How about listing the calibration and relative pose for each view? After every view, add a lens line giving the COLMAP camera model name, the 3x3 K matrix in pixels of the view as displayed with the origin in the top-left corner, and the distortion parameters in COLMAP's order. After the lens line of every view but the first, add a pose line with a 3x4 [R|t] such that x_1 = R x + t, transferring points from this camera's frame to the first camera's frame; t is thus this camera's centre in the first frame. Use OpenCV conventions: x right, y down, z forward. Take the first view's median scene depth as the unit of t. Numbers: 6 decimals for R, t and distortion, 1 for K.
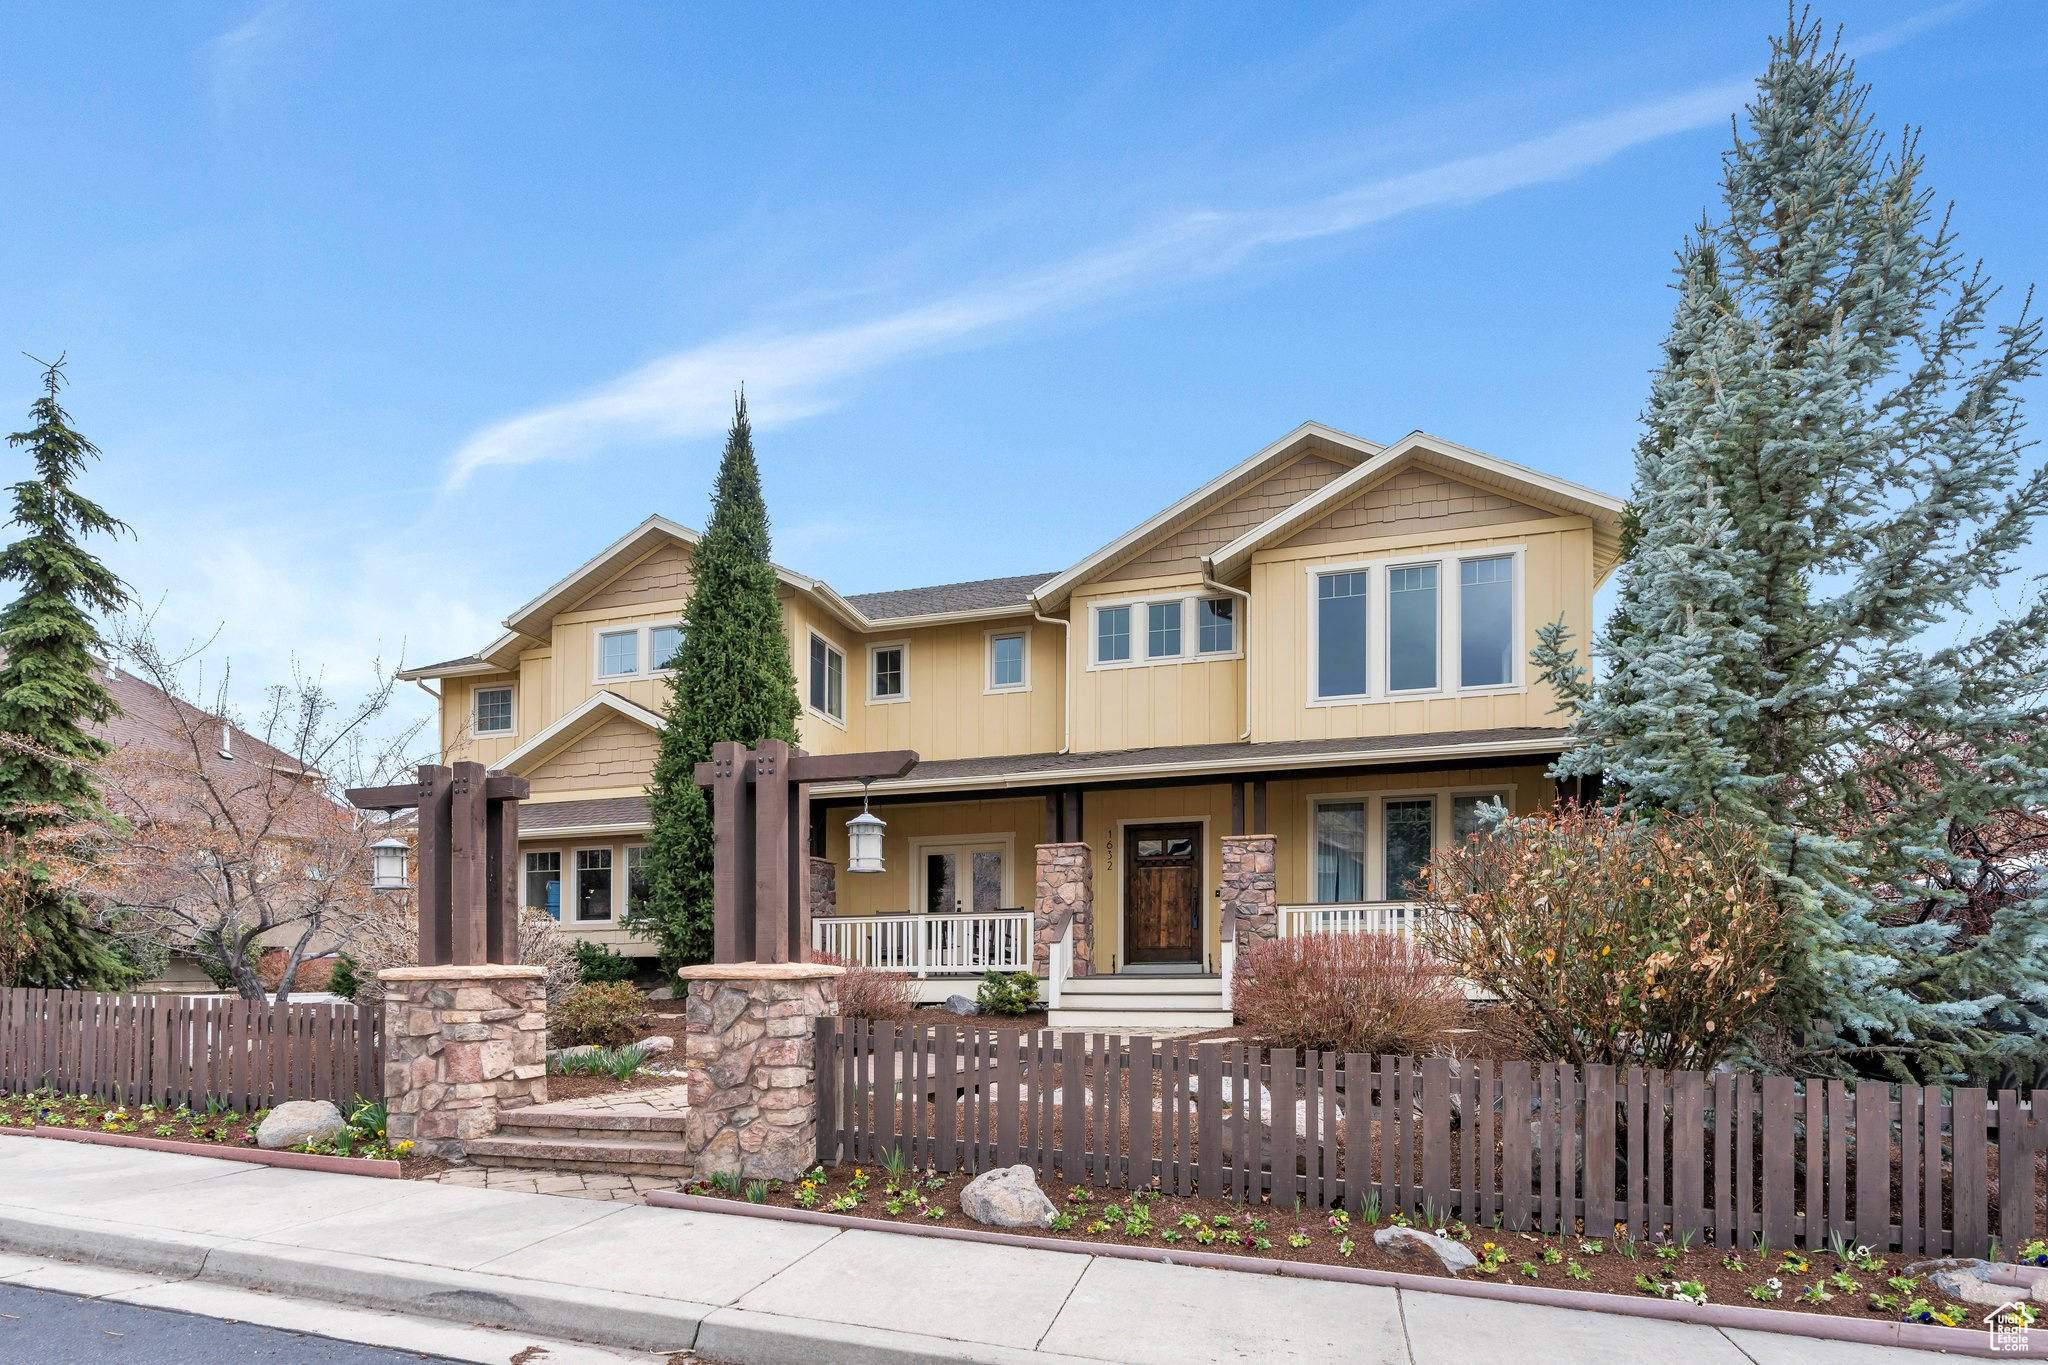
lens RADIAL K [[939.2, 0, 1024.8], [0, 939.2, 736.8], [0, 0, 1]] dist [-0.005502, 0.001063]
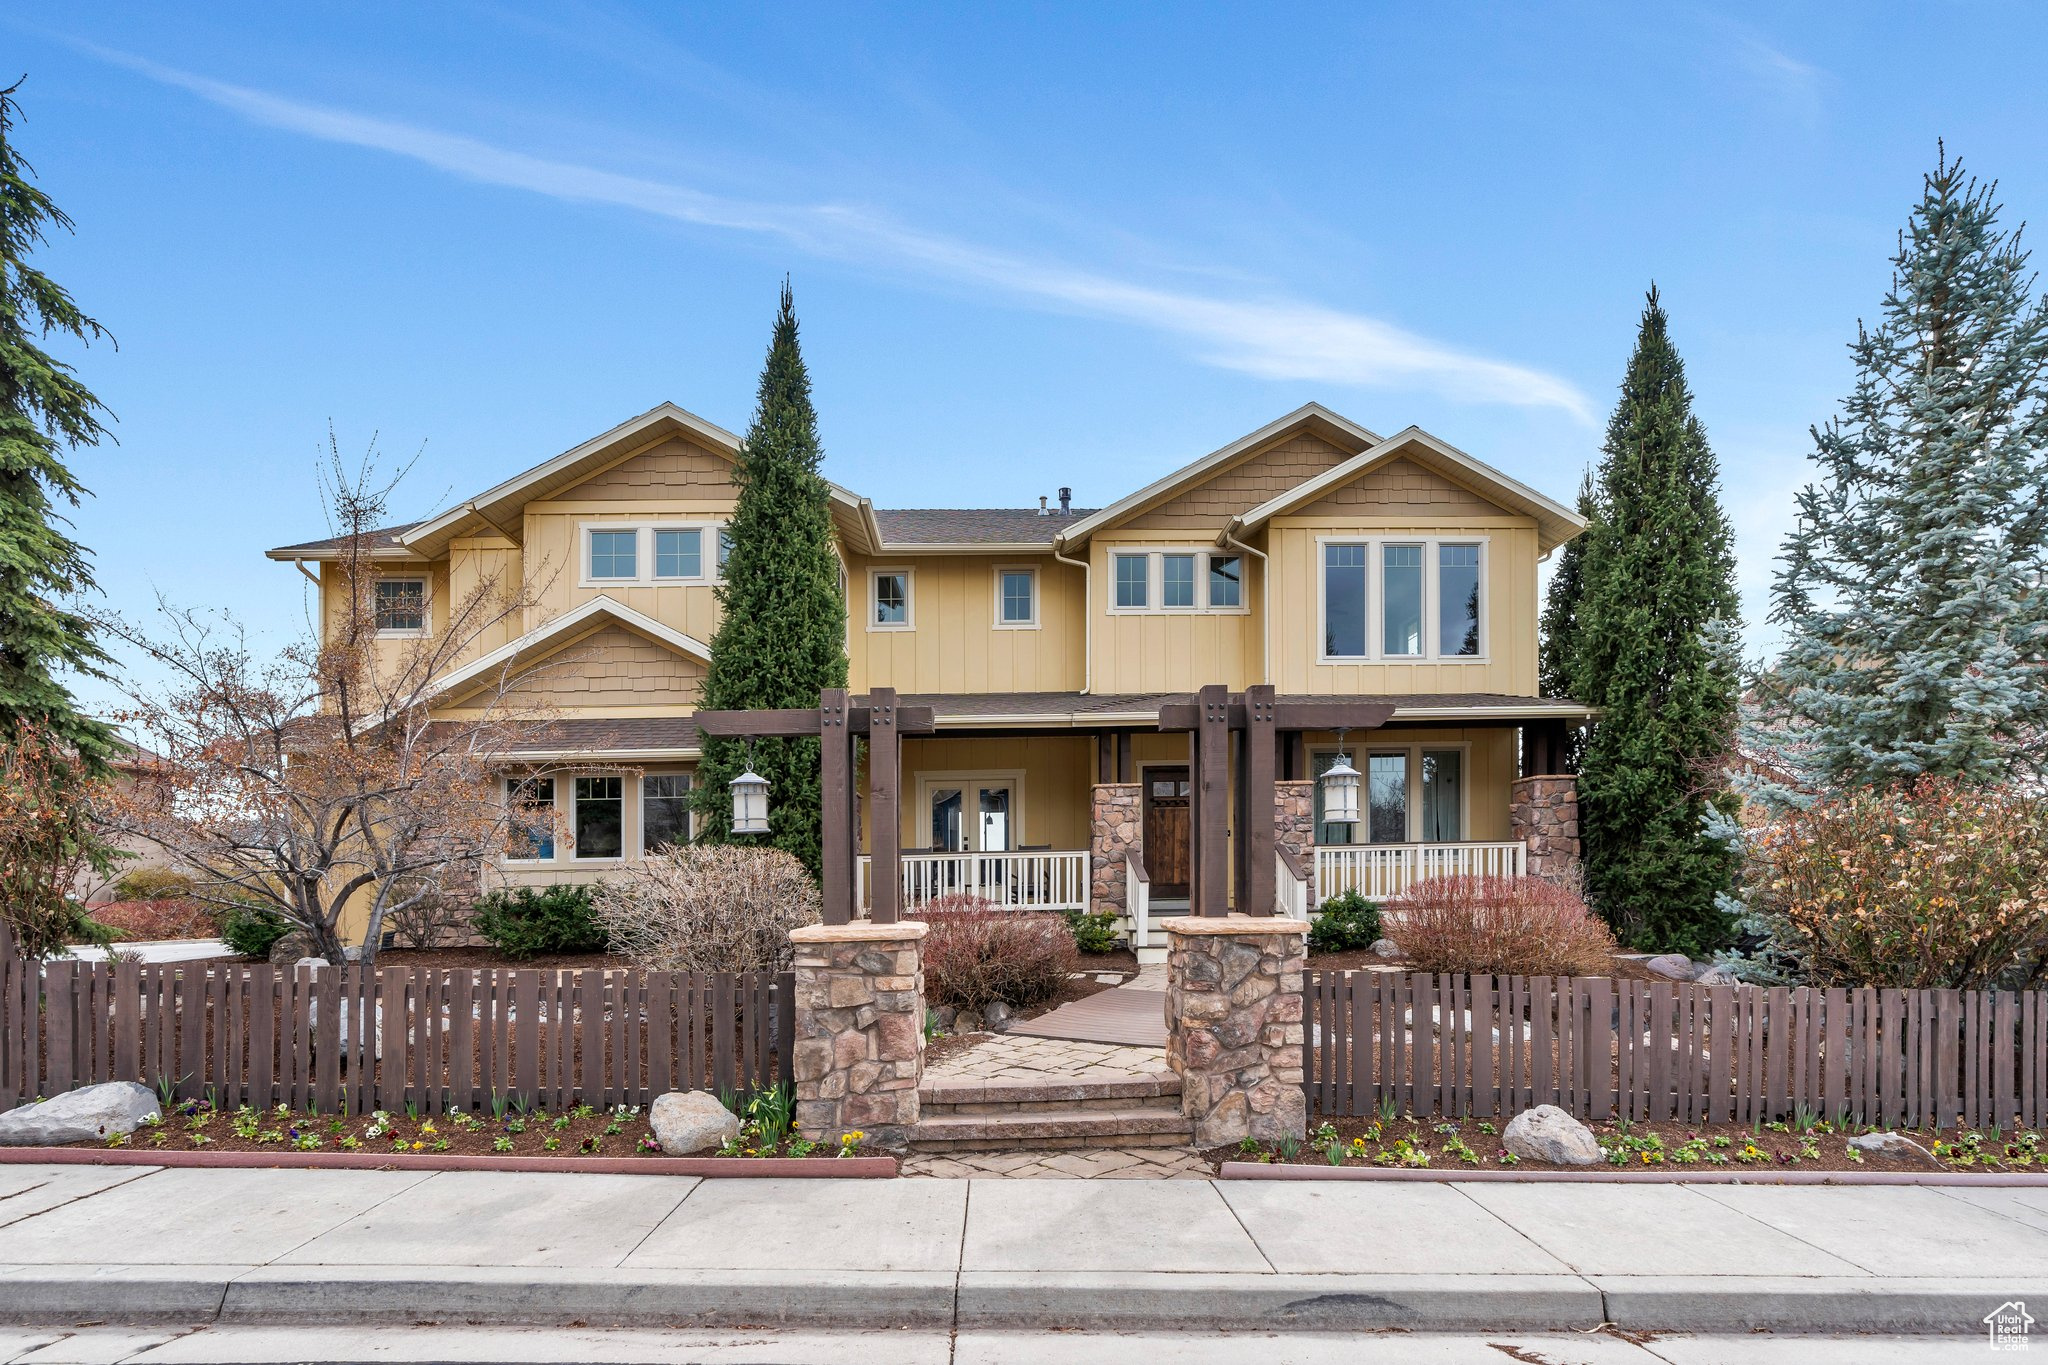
lens RADIAL K [[914.8, 0, 1042.1], [0, 914.8, 680.1], [0, 0, 1]] dist [-0.005445, 0.000489]
pose [[0.957206, 0.056763, 0.283787, -0.558449], [-0.059591, 0.998222, 0.001336, 0.008034], [-0.283206, -0.018190, 0.958886, 0.121060]]
